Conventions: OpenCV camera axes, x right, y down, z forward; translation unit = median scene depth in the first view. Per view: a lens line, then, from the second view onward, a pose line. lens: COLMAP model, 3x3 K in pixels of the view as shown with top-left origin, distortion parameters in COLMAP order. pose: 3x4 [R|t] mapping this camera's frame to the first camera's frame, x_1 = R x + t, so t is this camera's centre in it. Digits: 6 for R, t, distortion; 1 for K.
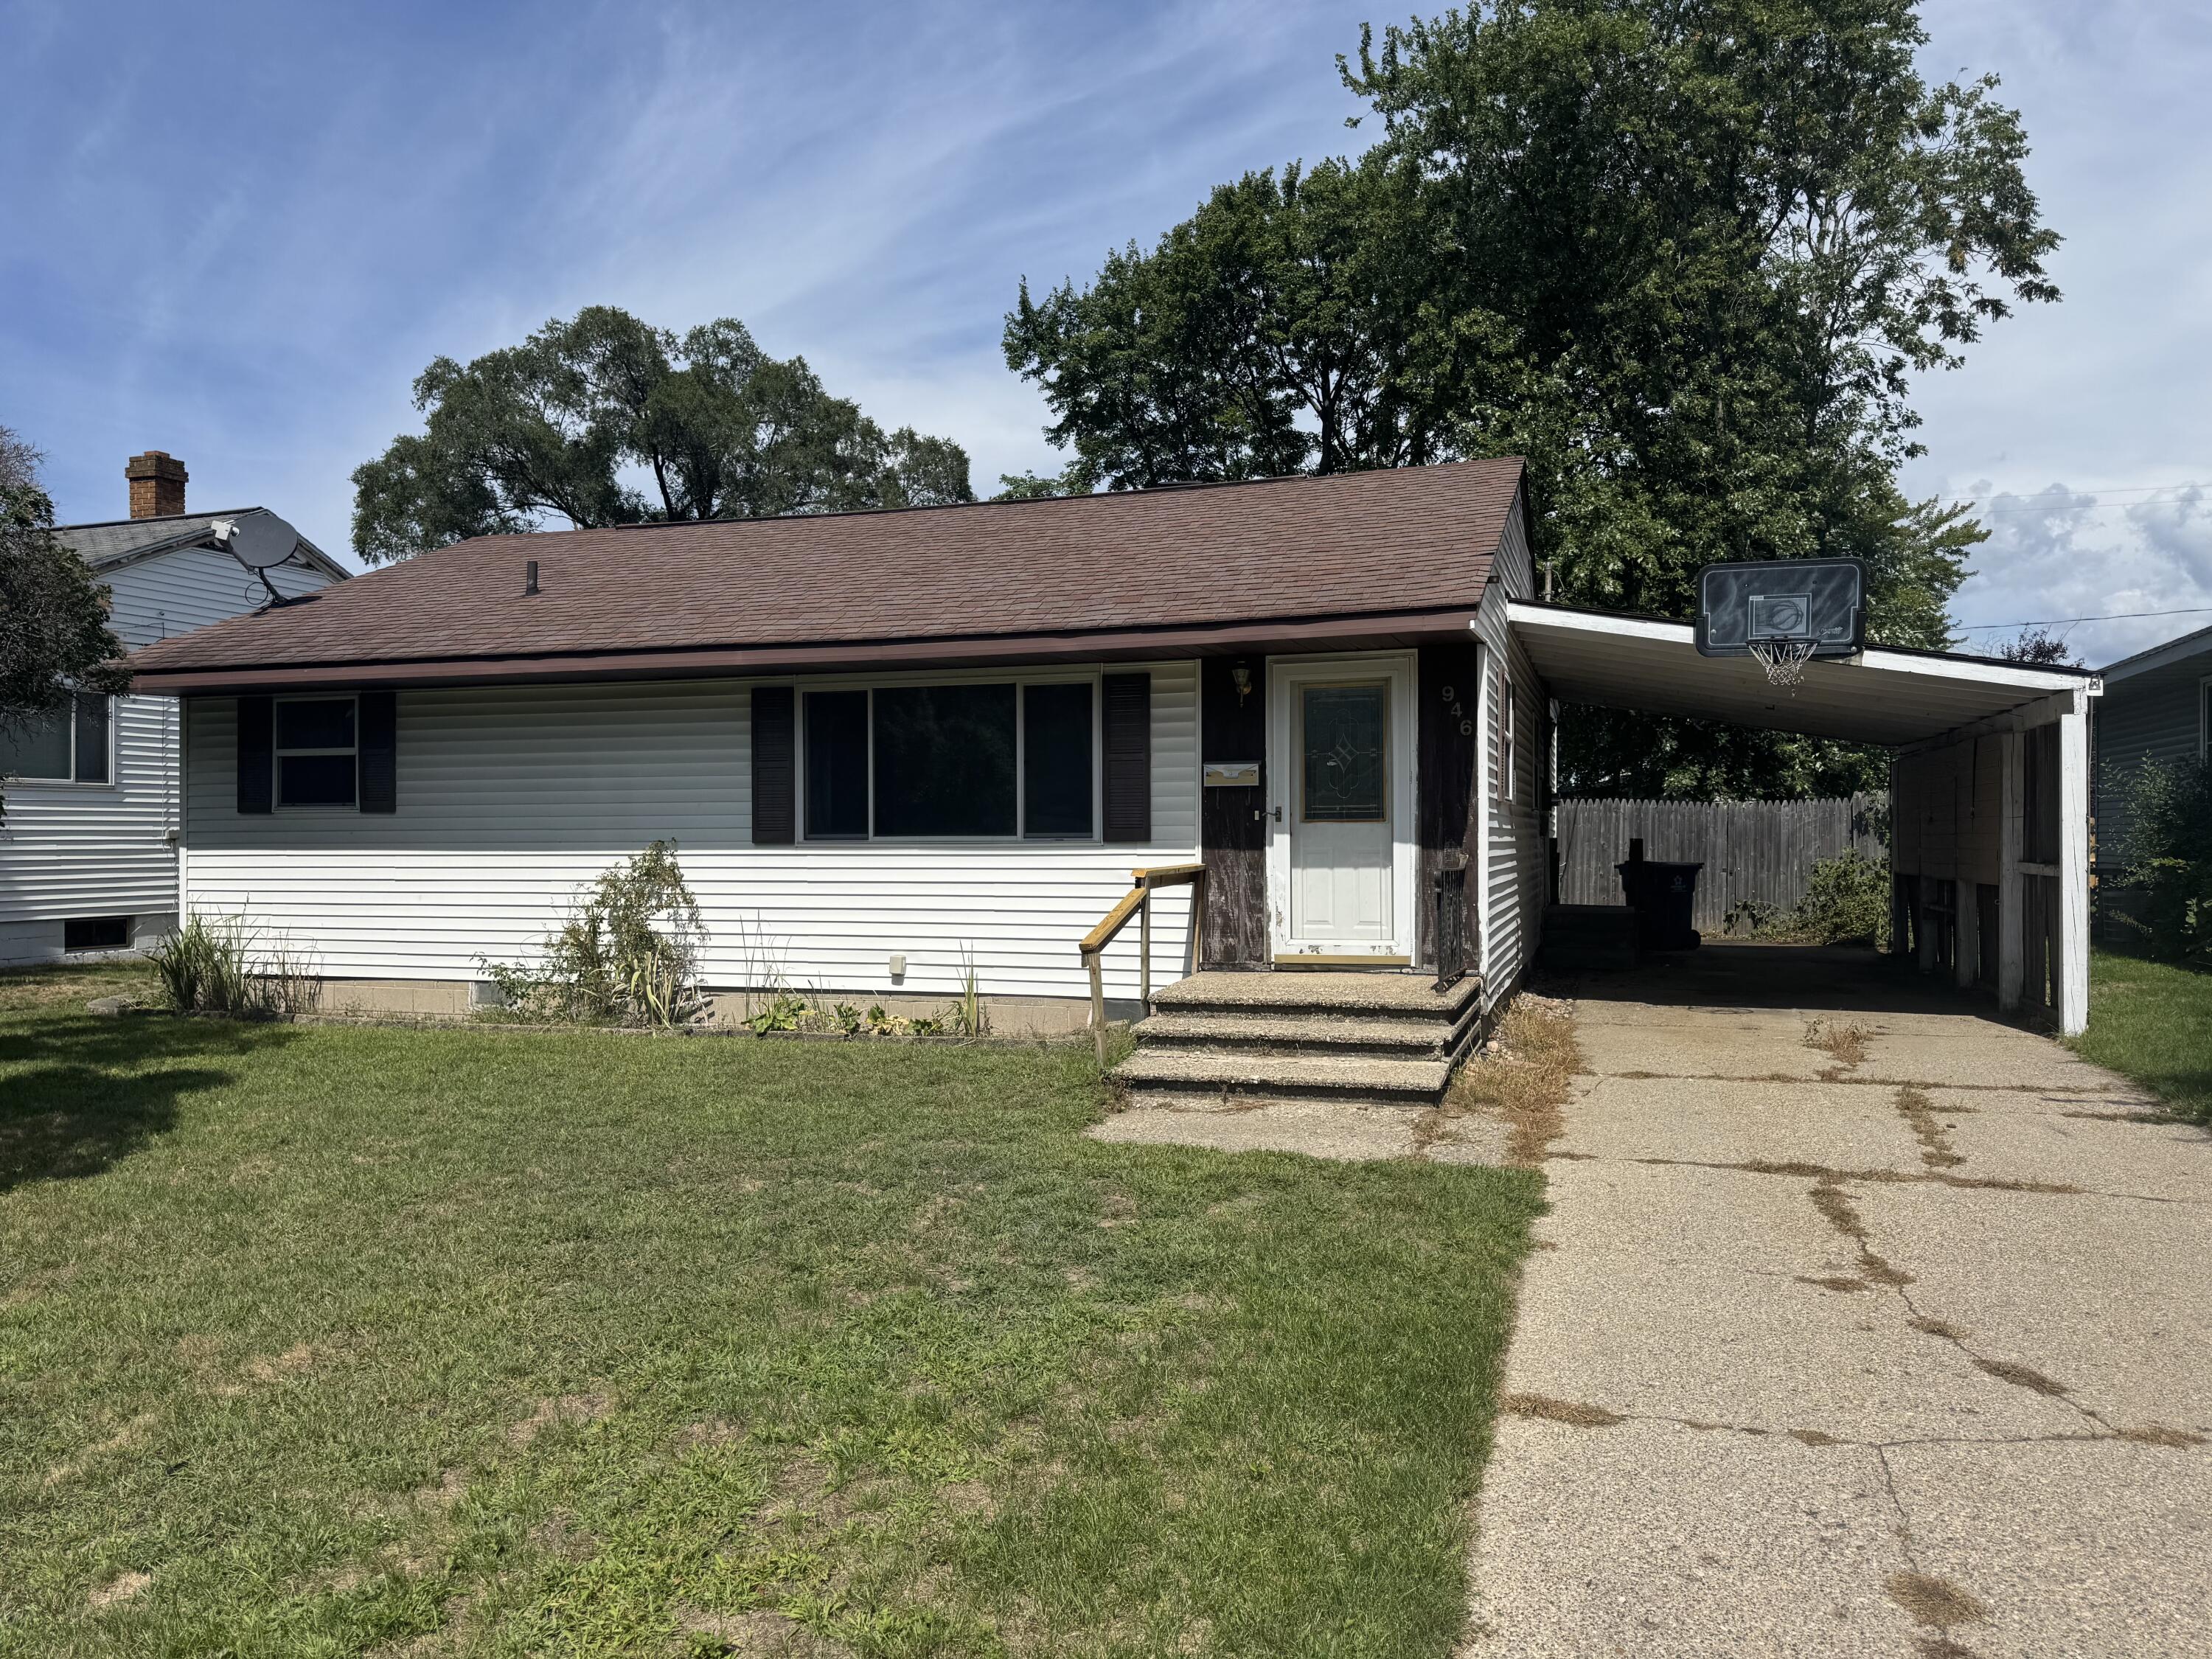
lens RADIAL K [[1557.0, 0, 1106.0], [0, 1557.0, 829.5], [0, 0, 1]] dist [0.058355, -0.069674]
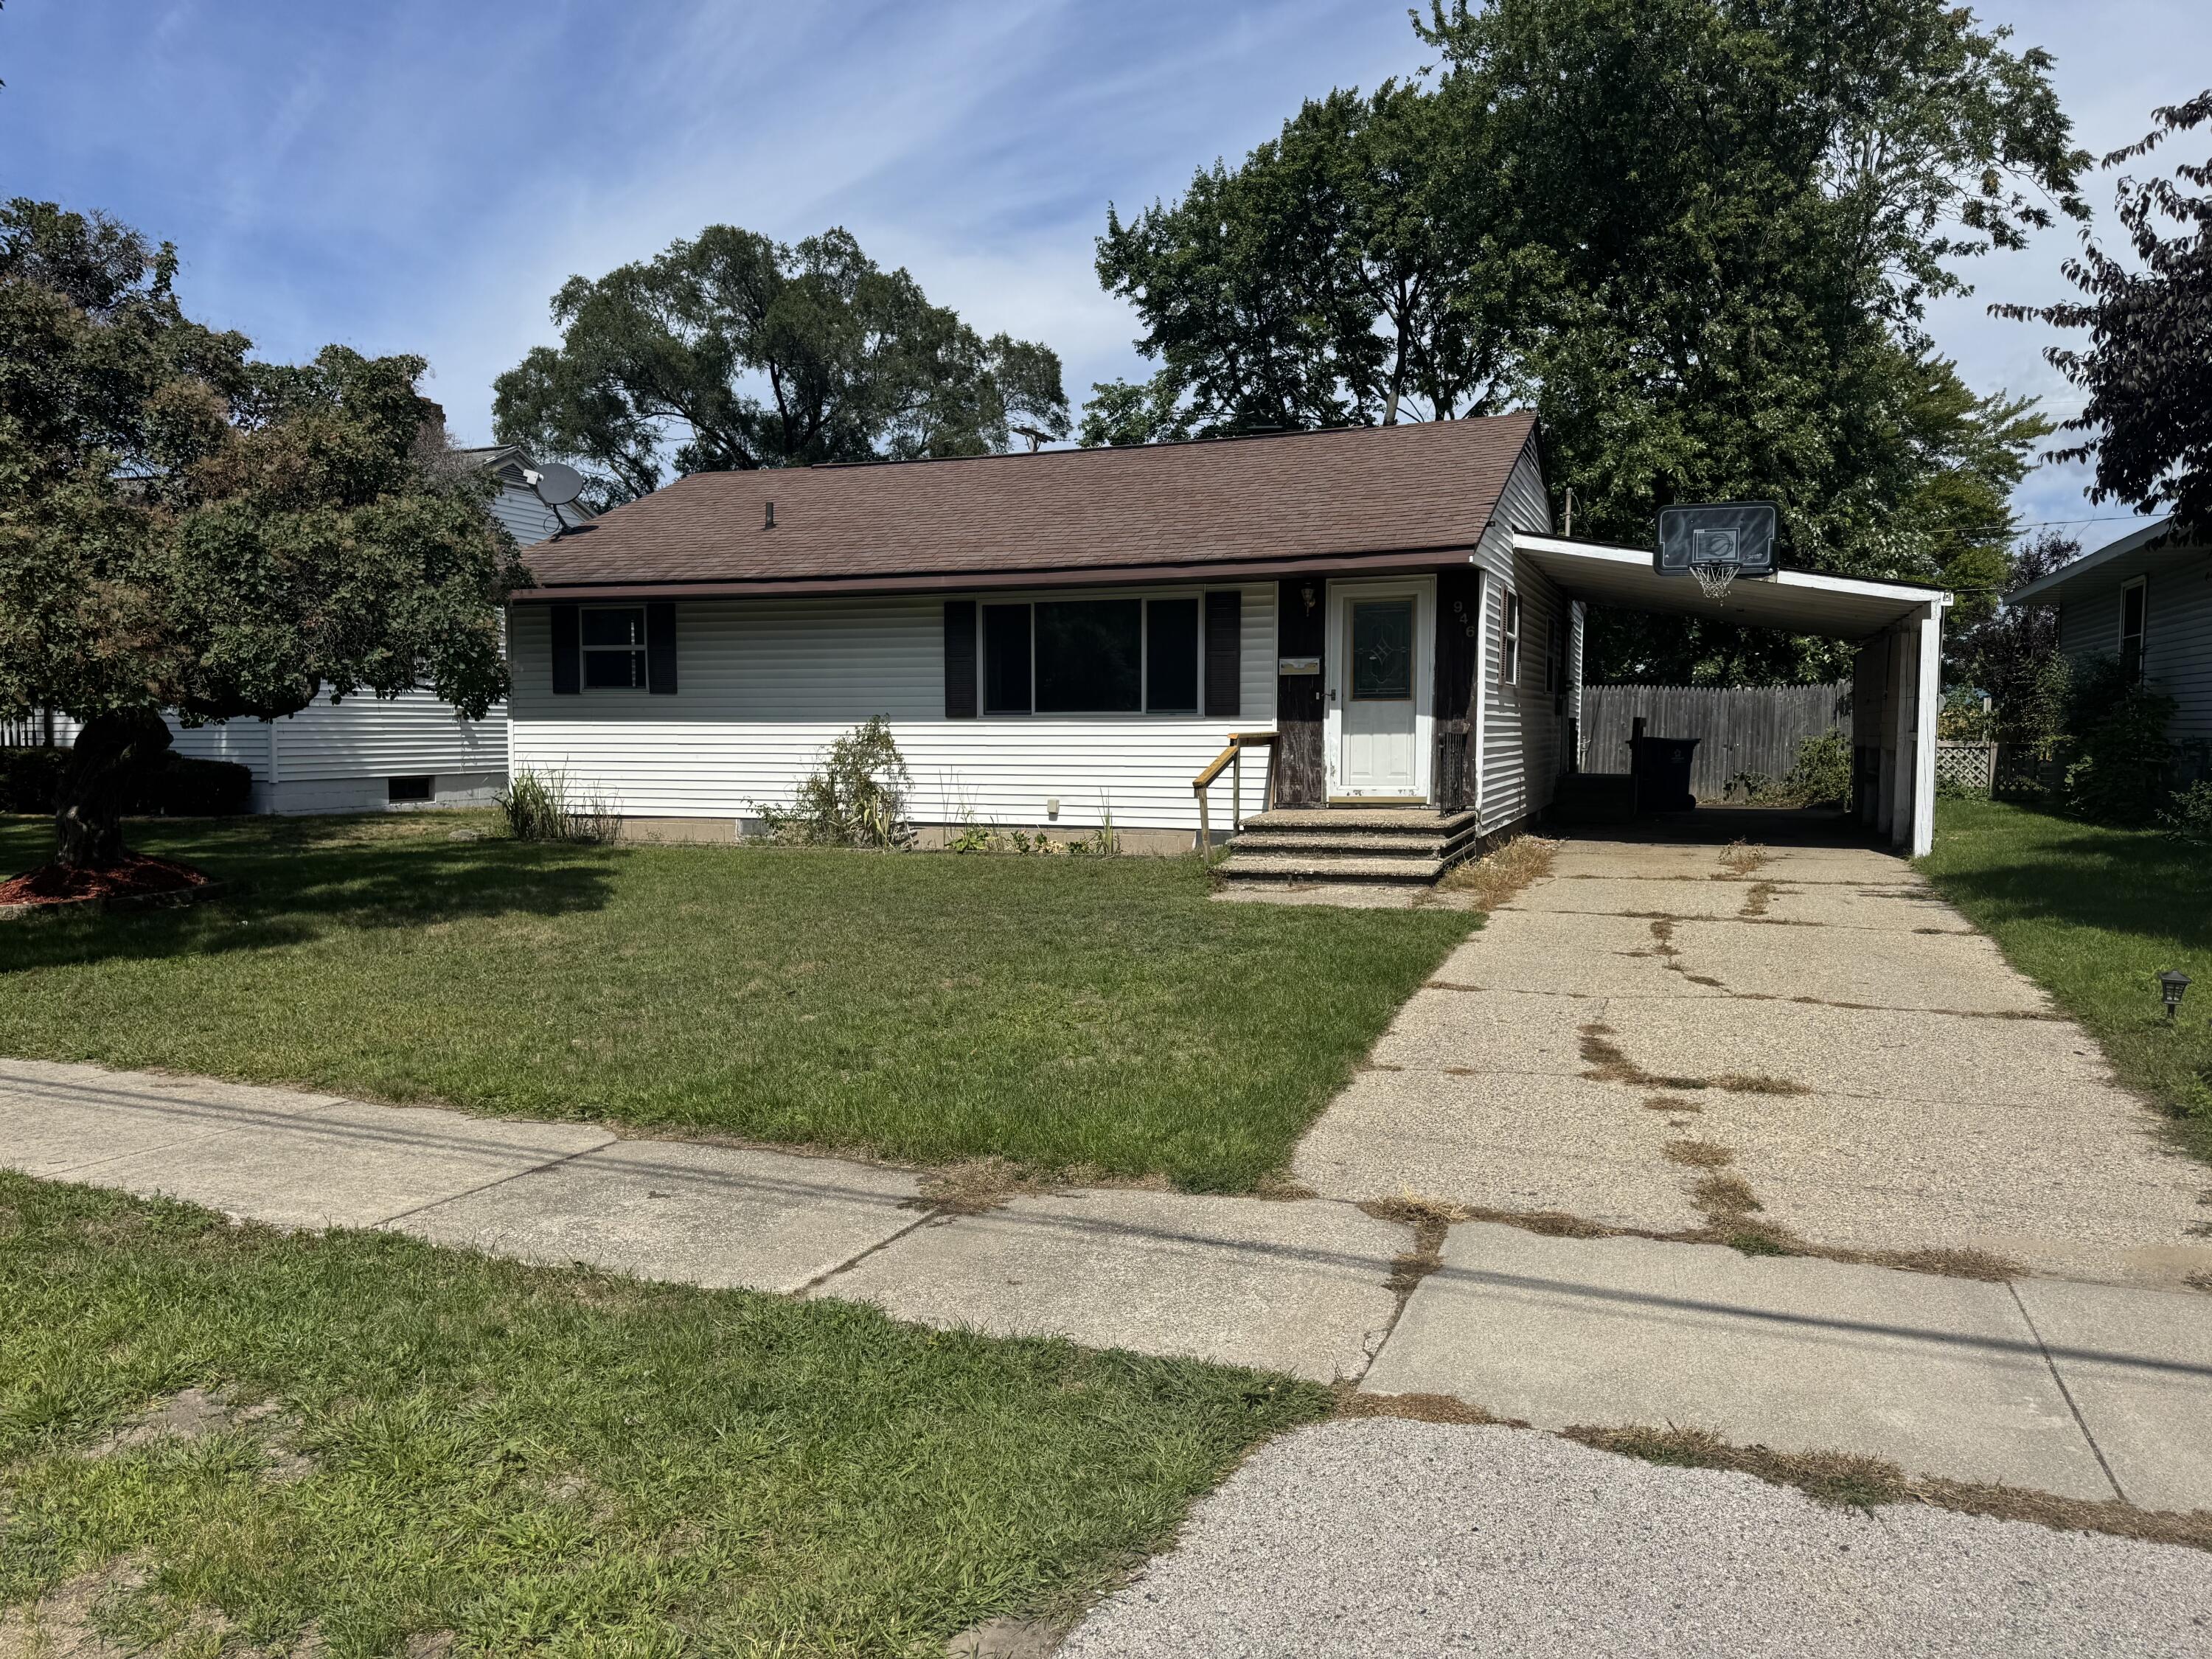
lens RADIAL K [[1550.9, 0, 1106.0], [0, 1550.9, 829.5], [0, 0, 1]] dist [0.111817, -0.181790]
pose [[0.998802, 0.005265, -0.048656, -0.009929], [-0.001826, 0.997514, 0.070449, 0.005348], [0.048906, -0.070275, 0.996328, -0.170711]]
